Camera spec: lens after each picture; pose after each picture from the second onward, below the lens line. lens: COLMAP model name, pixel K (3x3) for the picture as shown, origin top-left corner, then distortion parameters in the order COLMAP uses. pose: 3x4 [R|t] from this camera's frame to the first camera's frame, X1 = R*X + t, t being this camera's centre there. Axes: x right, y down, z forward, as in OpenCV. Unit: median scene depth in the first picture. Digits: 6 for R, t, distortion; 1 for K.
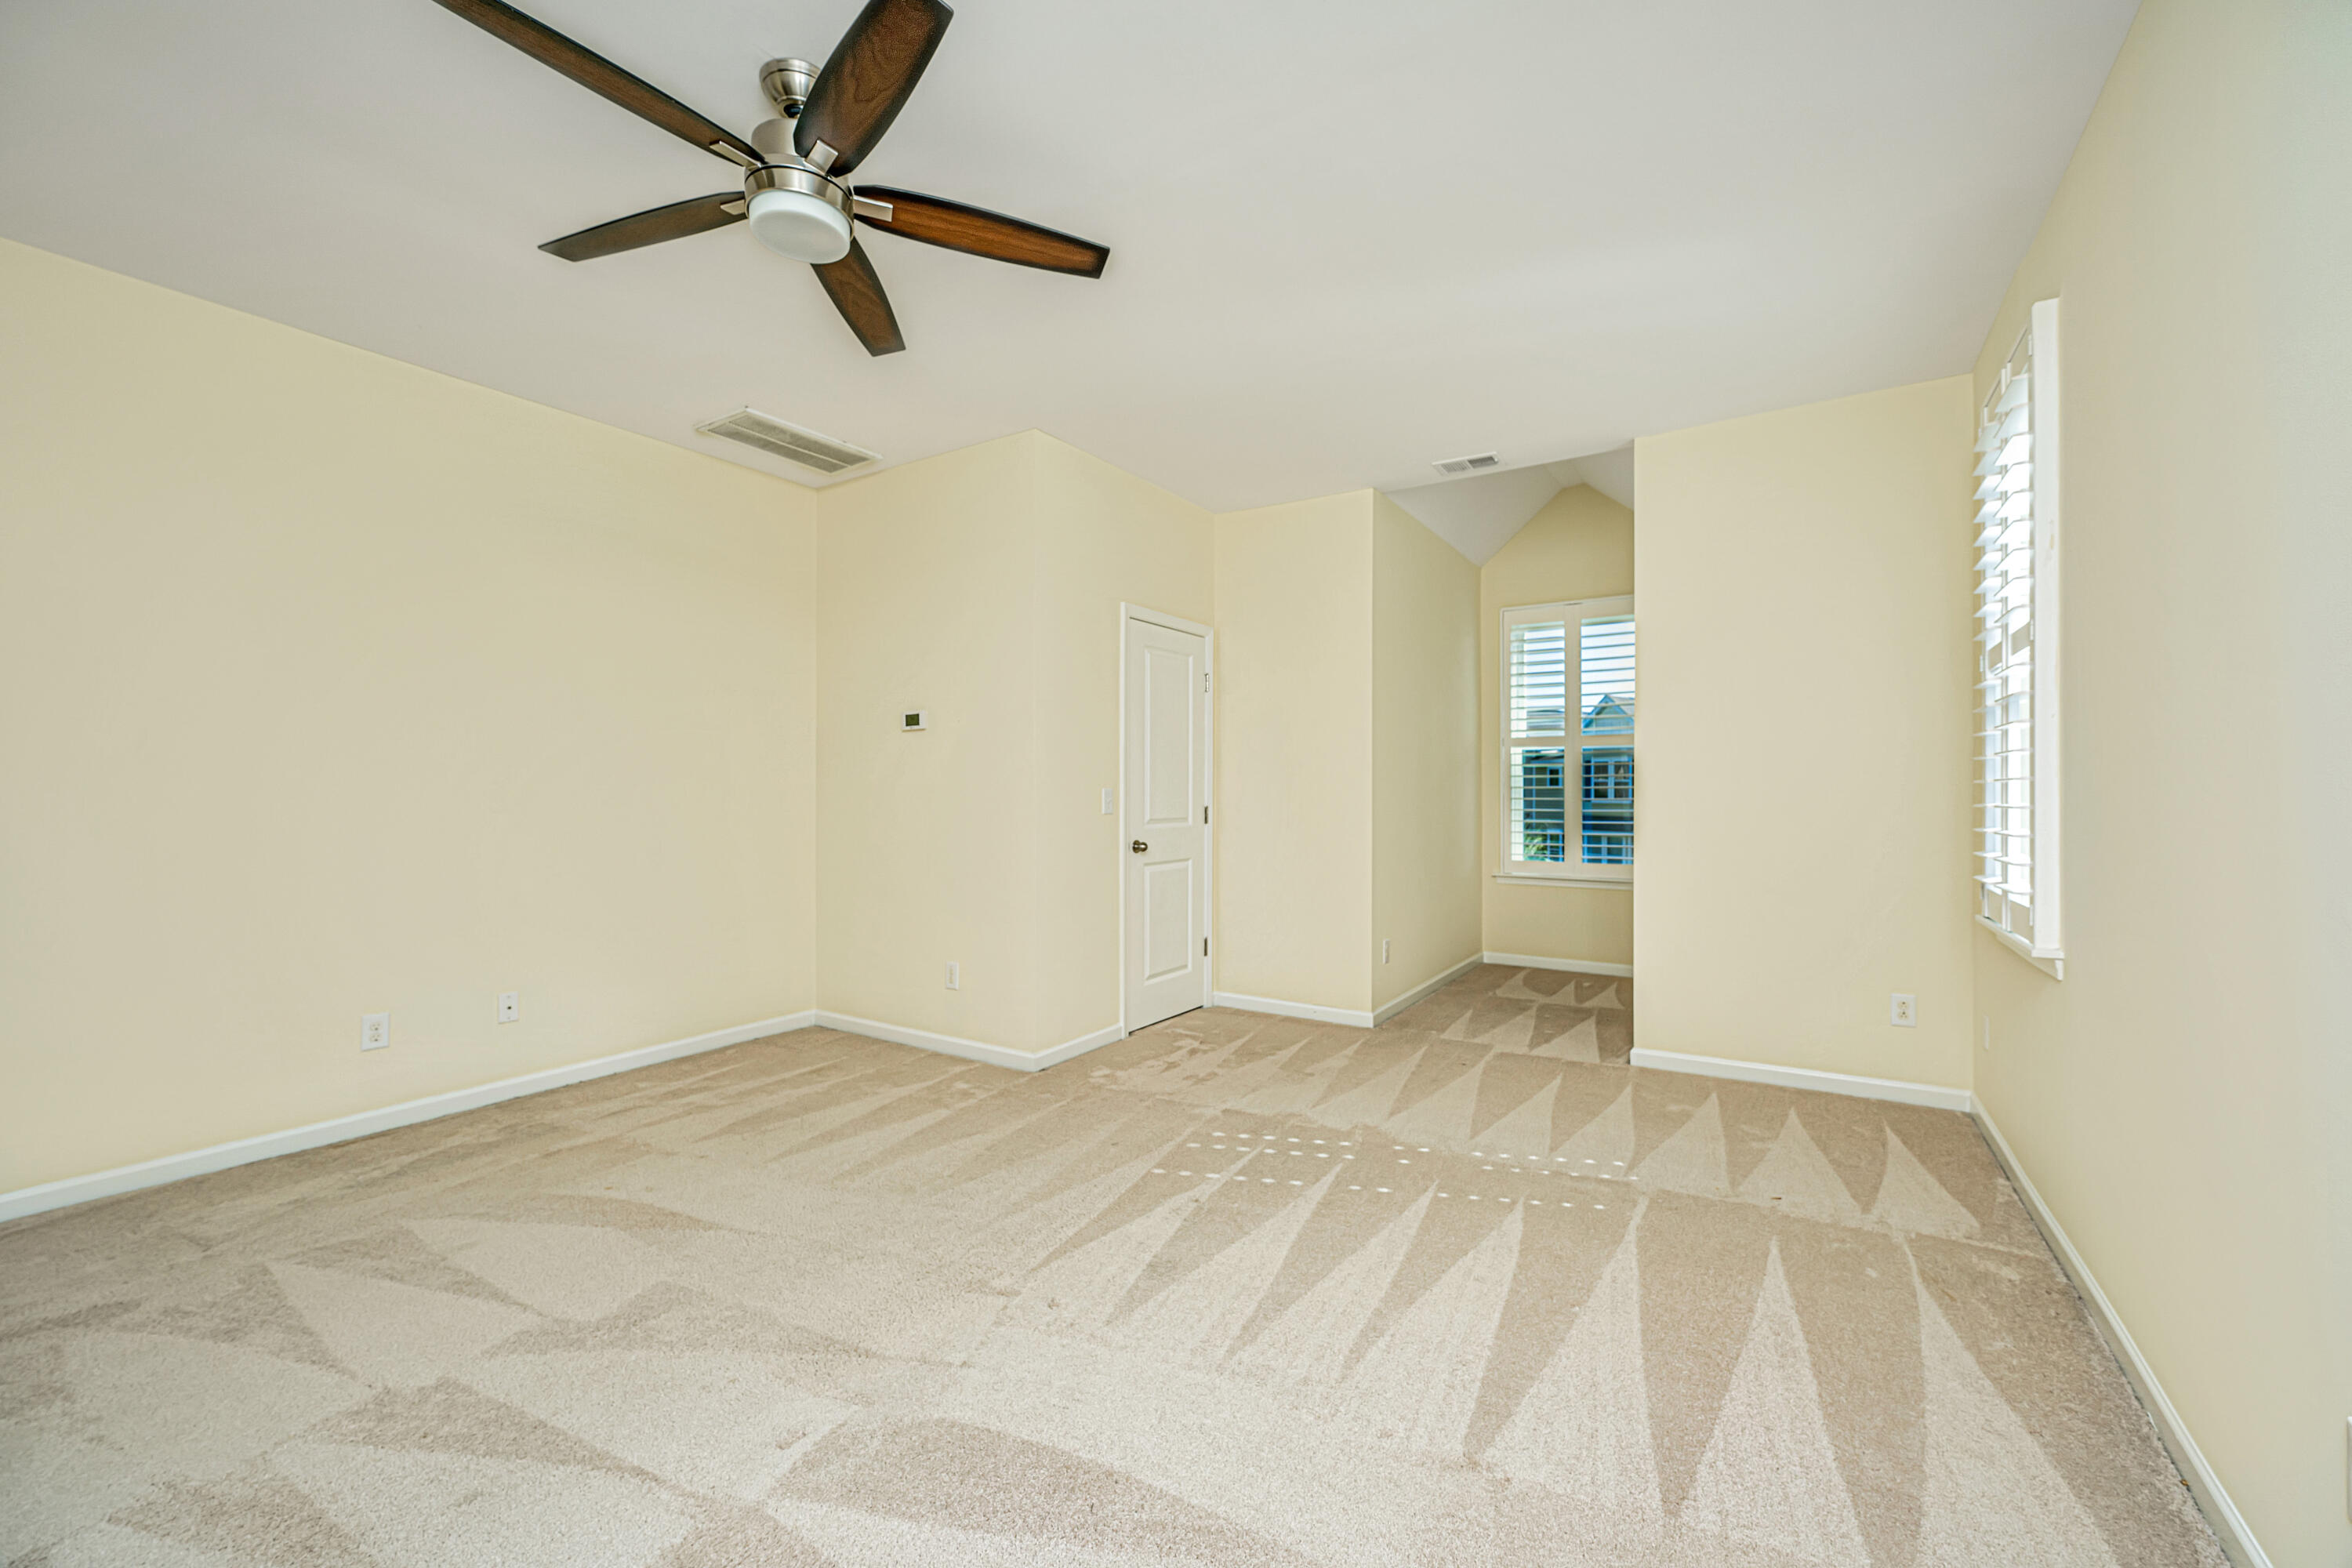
lens RADIAL K [[954.3, 0, 1179.1], [0, 954.3, 781.3], [0, 0, 1]] dist [-0.001266, 0.000538]
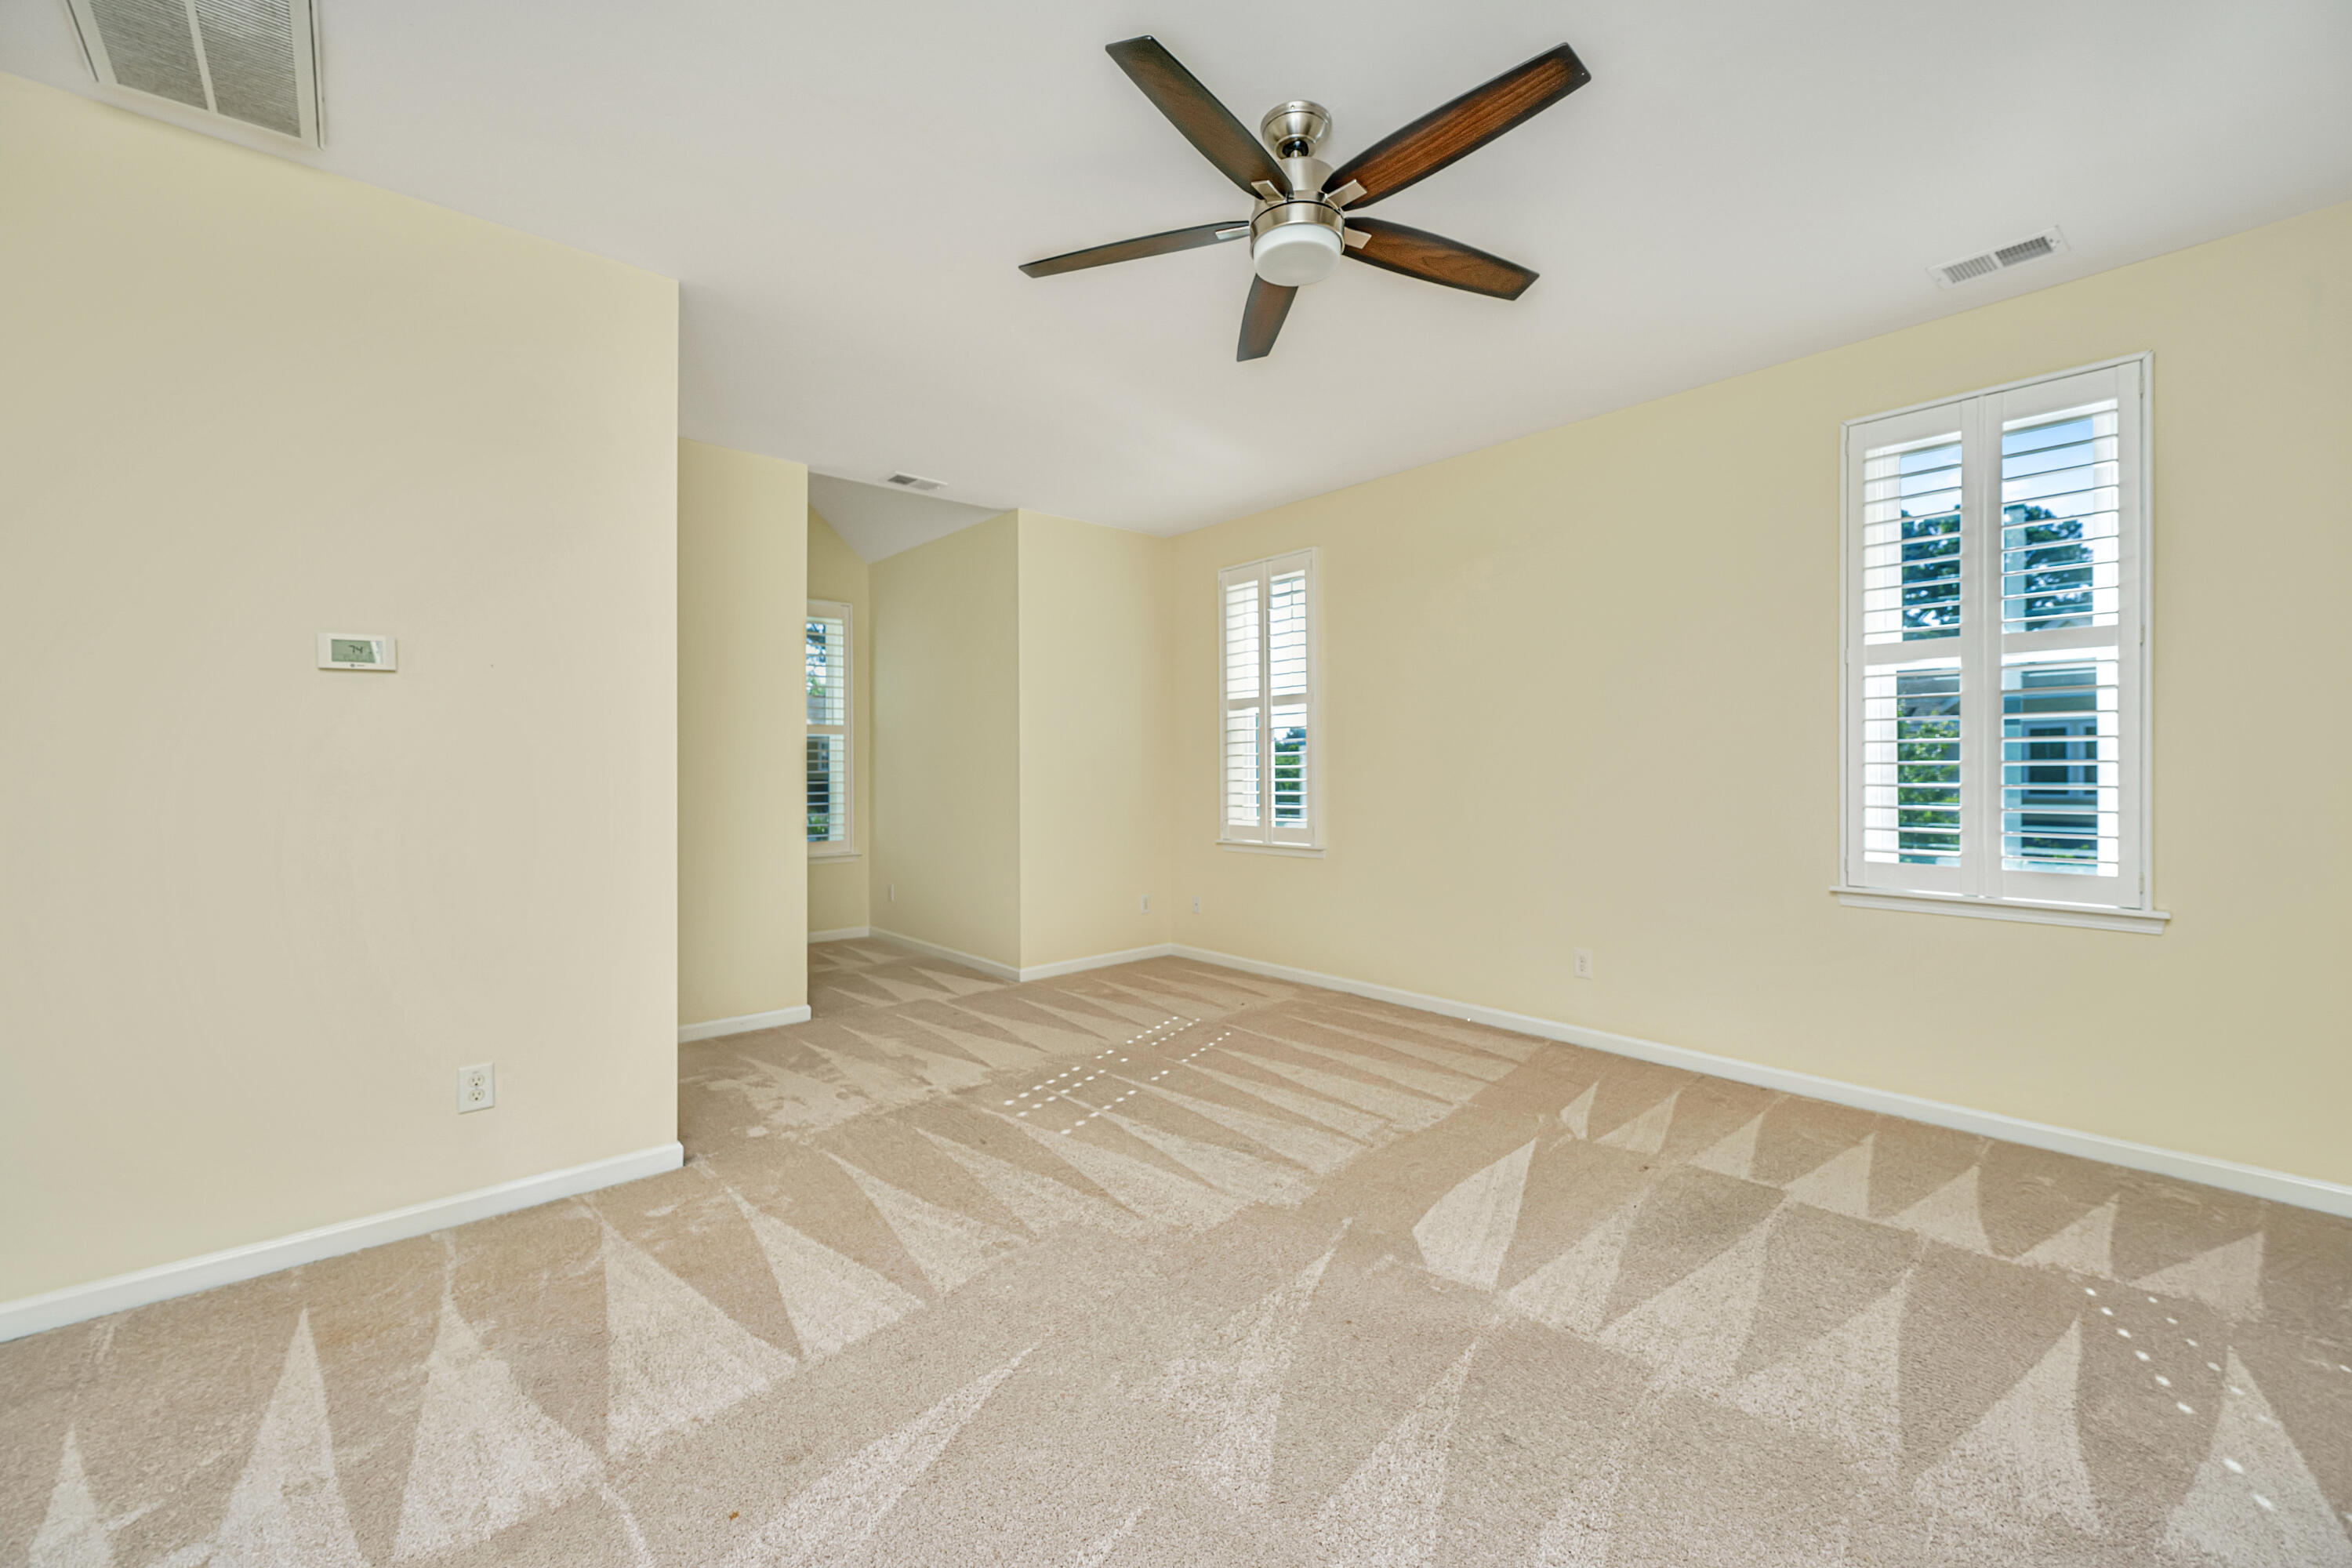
lens RADIAL K [[954.3, 0, 1195.5], [0, 954.3, 770.9], [0, 0, 1]] dist [-0.001266, 0.000538]
pose [[0.256969, -0.001896, 0.966418, -0.817272], [-0.000064, 0.999998, 0.001979, 0.002028], [-0.966420, -0.000571, 0.256969, 0.471562]]
